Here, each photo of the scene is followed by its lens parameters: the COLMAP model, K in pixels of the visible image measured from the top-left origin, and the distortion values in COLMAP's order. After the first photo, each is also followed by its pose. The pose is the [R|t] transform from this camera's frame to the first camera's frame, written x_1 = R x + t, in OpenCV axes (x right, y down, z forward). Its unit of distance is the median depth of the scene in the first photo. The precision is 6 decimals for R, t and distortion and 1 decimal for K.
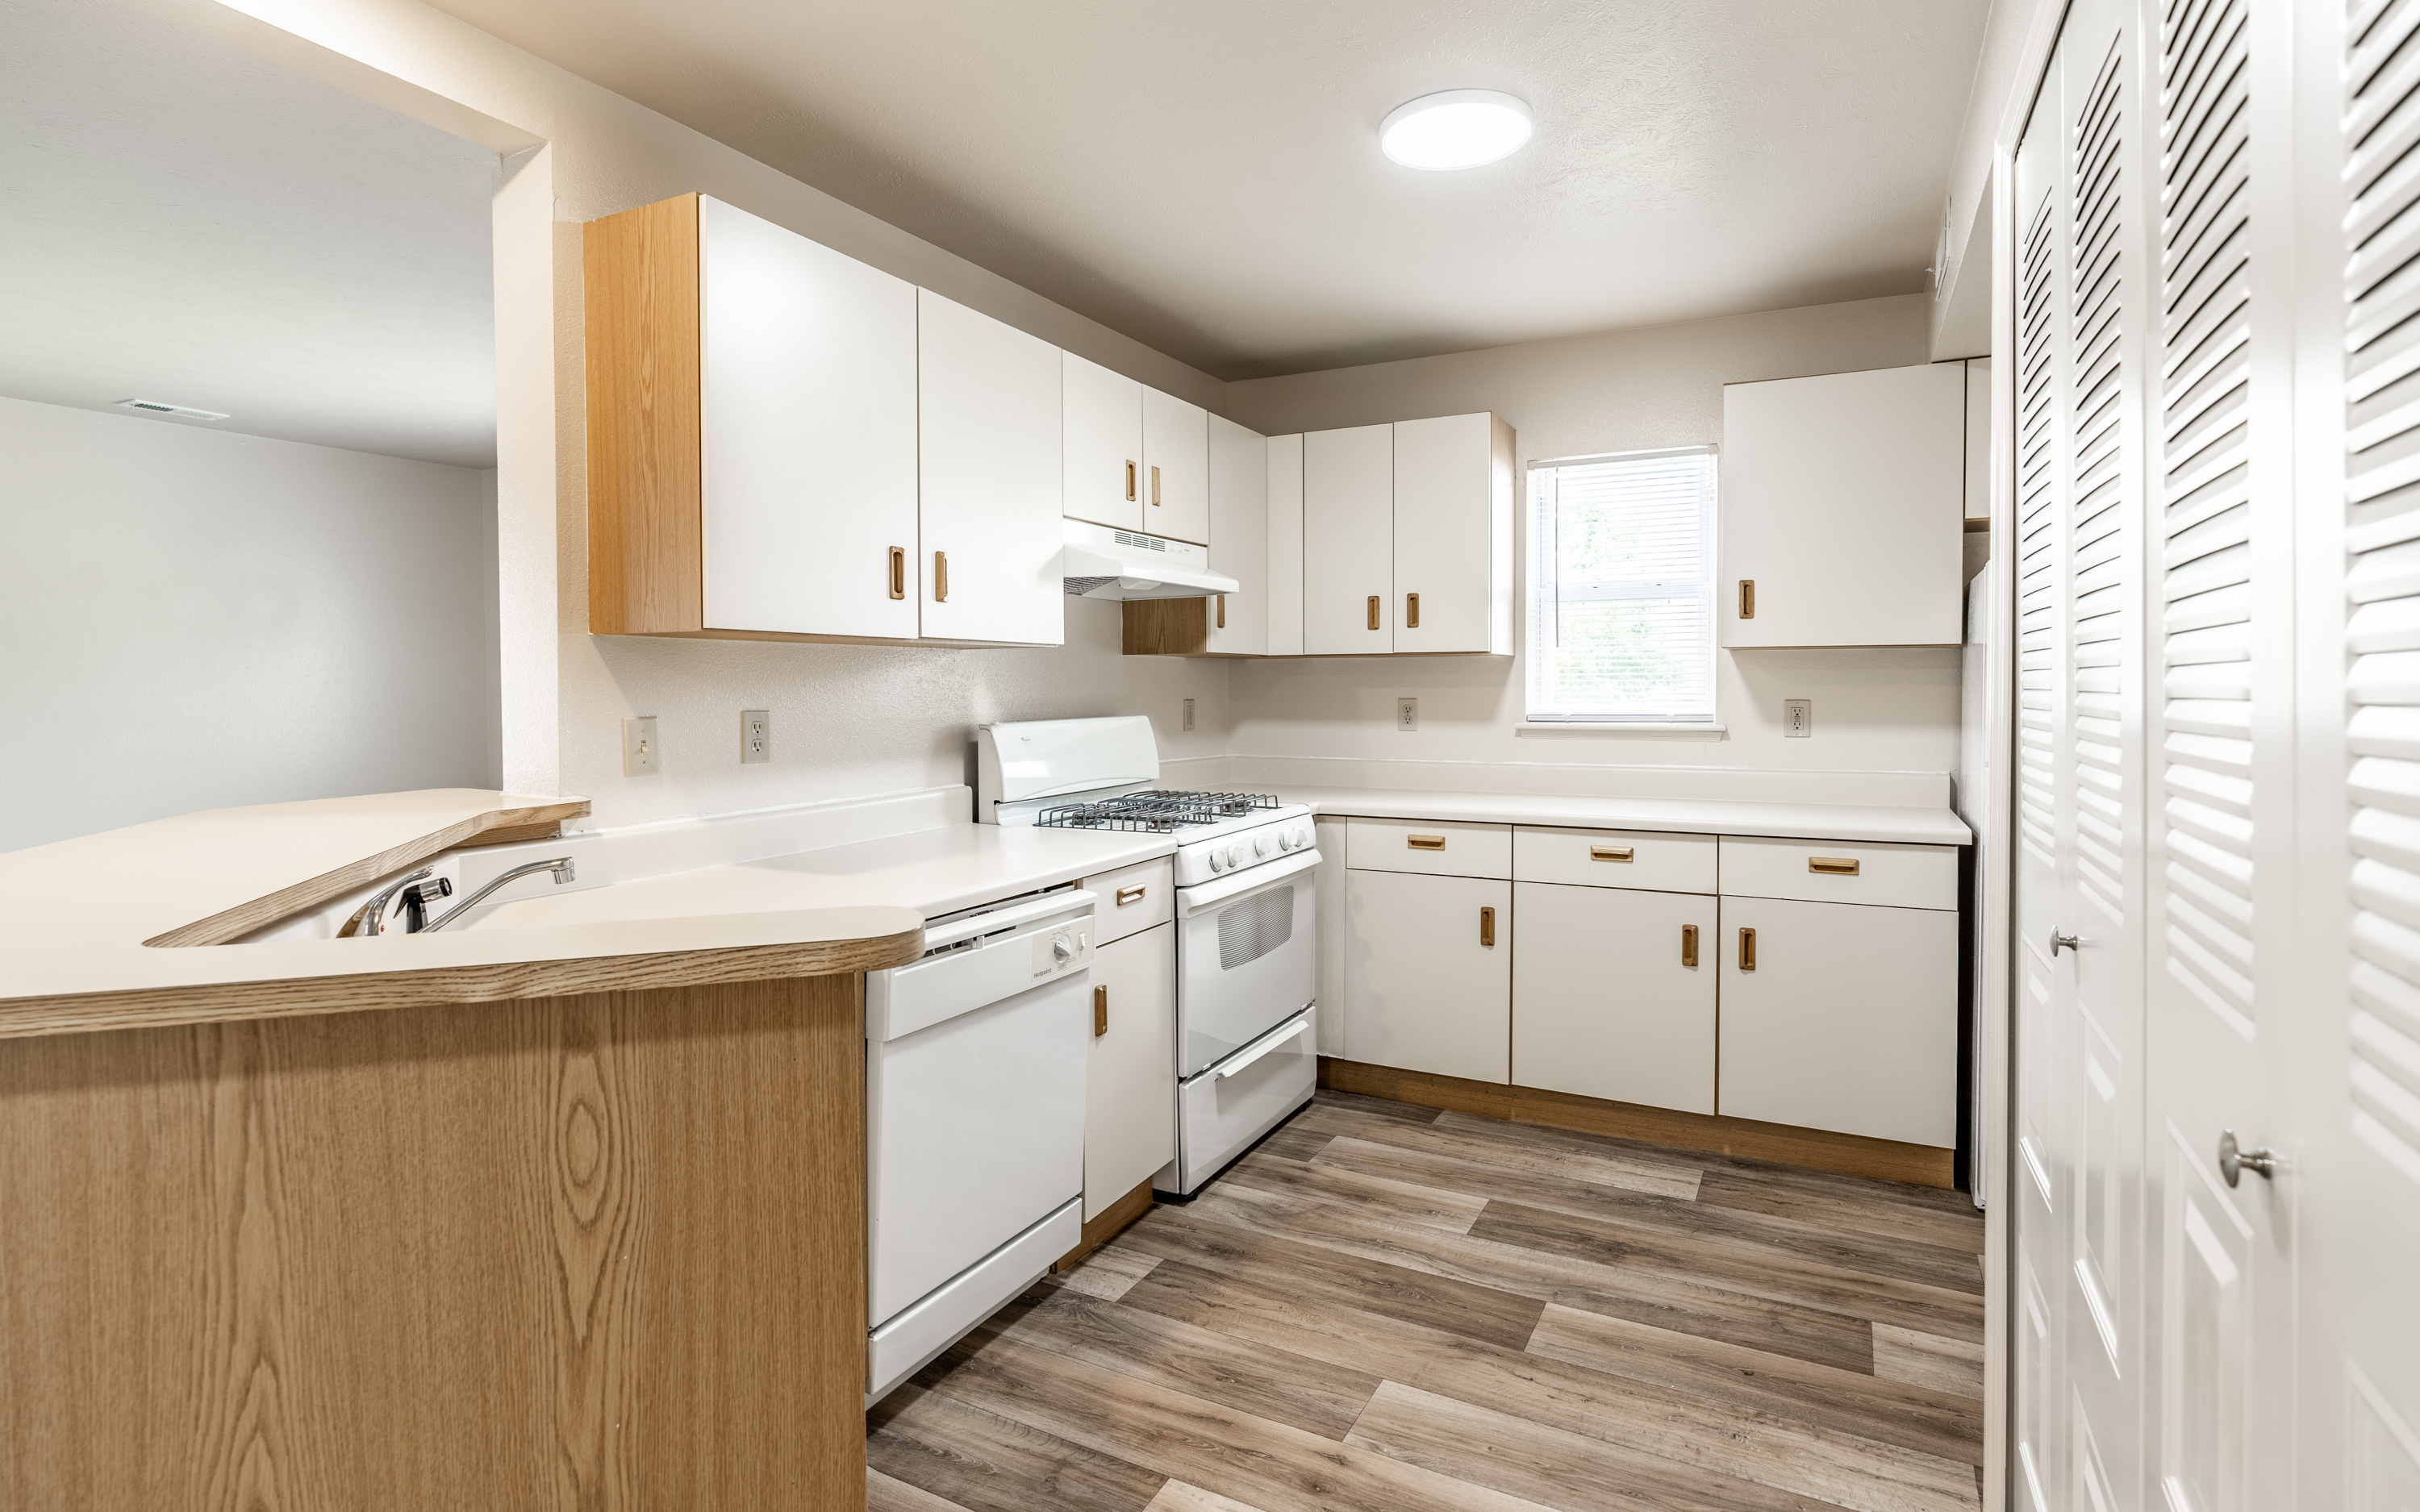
lens RADIAL K [[1234.3, 0, 1167.8], [0, 1234.3, 759.9], [0, 0, 1]] dist [0.022079, 0.000075]
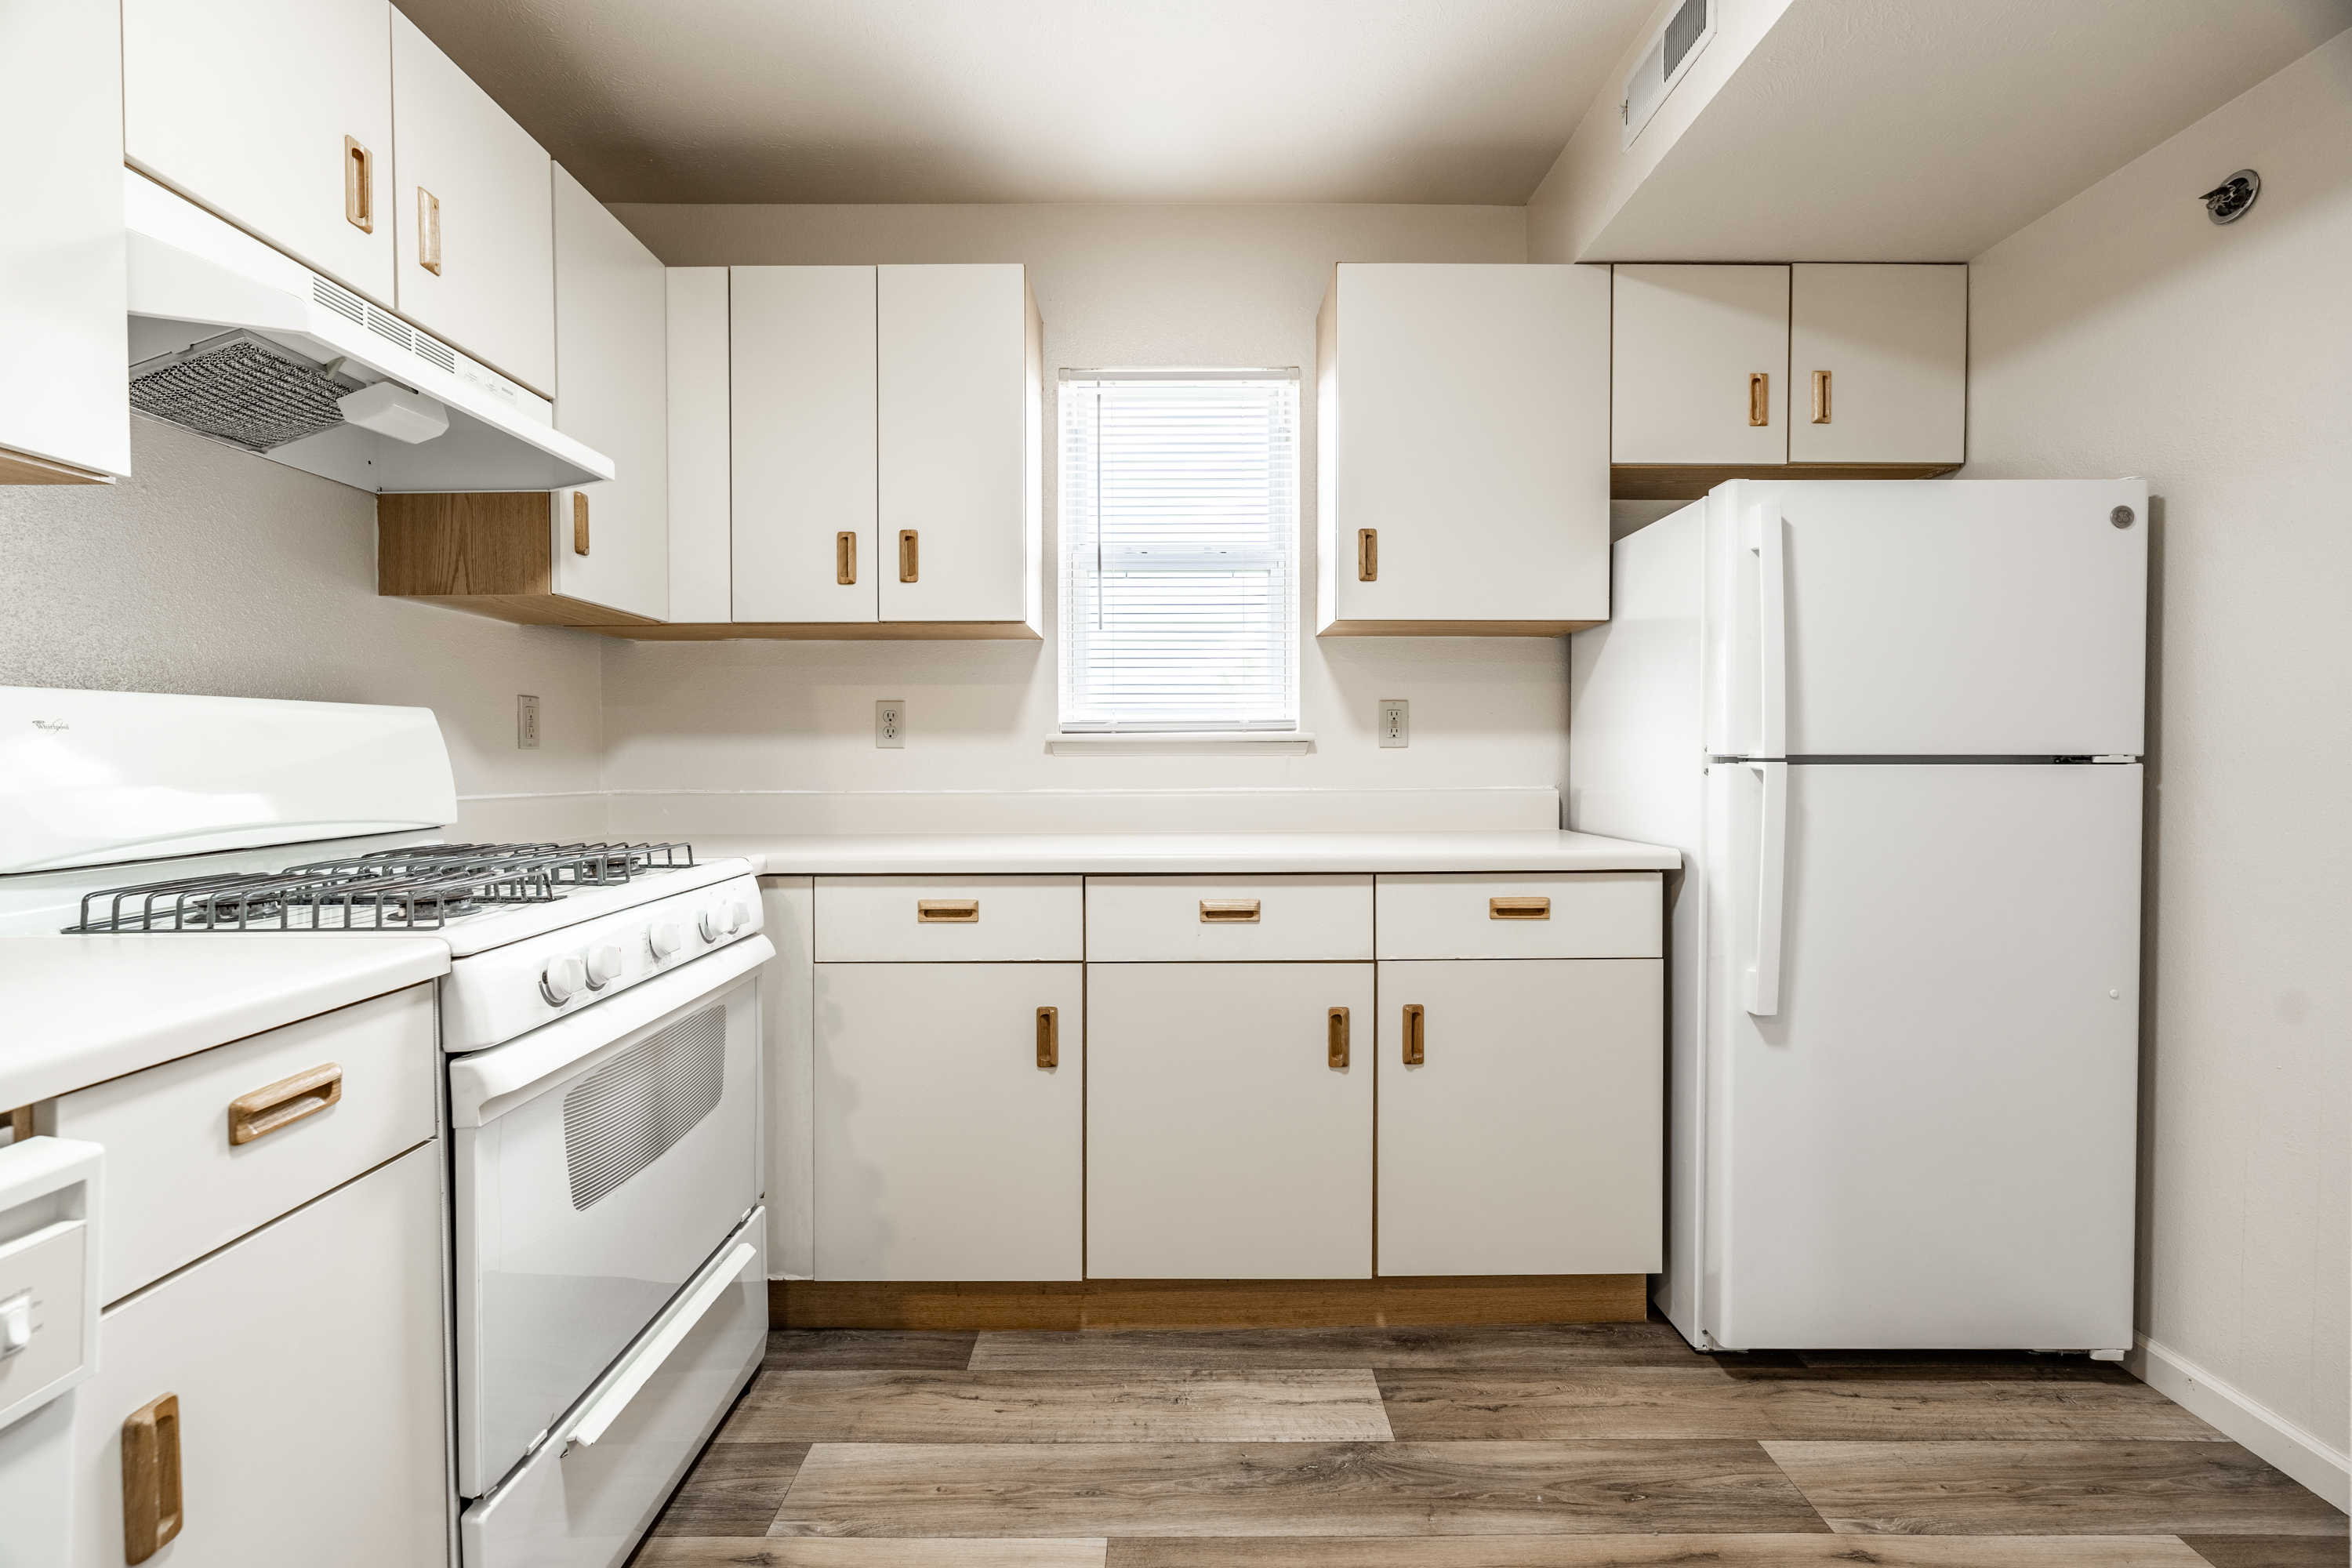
lens RADIAL K [[1155.4, 0, 1168.1], [0, 1155.4, 763.7], [0, 0, 1]] dist [-0.011360, 0.000571]
pose [[0.881137, -0.003354, 0.472849, 0.033336], [0.028809, 0.998498, -0.046603, 0.024057], [-0.471982, 0.054686, 0.879910, 0.454086]]
